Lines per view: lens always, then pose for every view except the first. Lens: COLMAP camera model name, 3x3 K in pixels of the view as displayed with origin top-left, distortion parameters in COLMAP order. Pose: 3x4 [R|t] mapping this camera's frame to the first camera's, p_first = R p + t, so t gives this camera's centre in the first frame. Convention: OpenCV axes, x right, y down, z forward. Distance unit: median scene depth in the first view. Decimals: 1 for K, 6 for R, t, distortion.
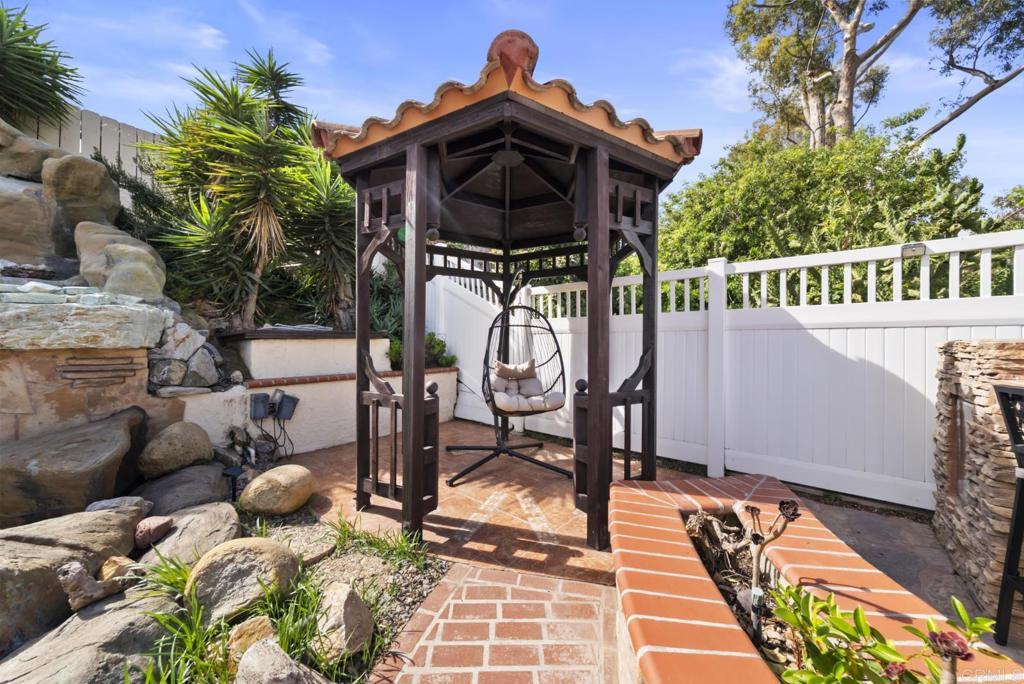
lens RADIAL K [[355.6, 0, 508.2], [0, 355.6, 341.5], [0, 0, 1]] dist [-0.001820, 0.000060]
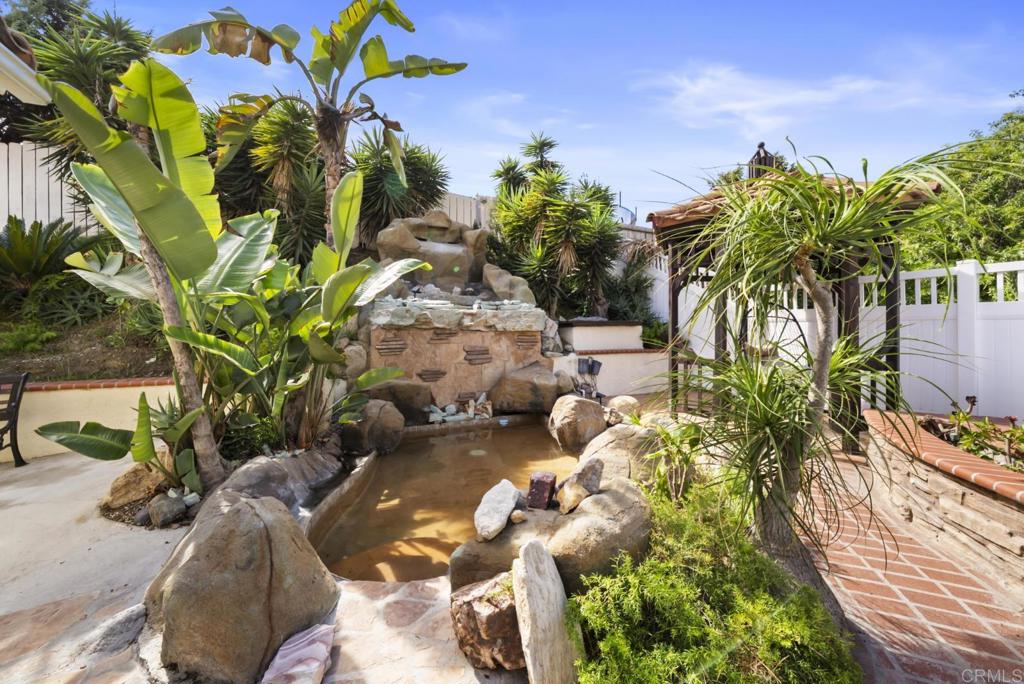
lens RADIAL K [[359.8, 0, 511.0], [0, 359.8, 327.0], [0, 0, 1]] dist [-0.004280, -0.000136]
pose [[0.904821, 0.001488, -0.425790, -0.273206], [-0.002950, 0.999992, -0.002774, 0.002062], [0.425782, 0.003766, 0.904818, -0.690549]]
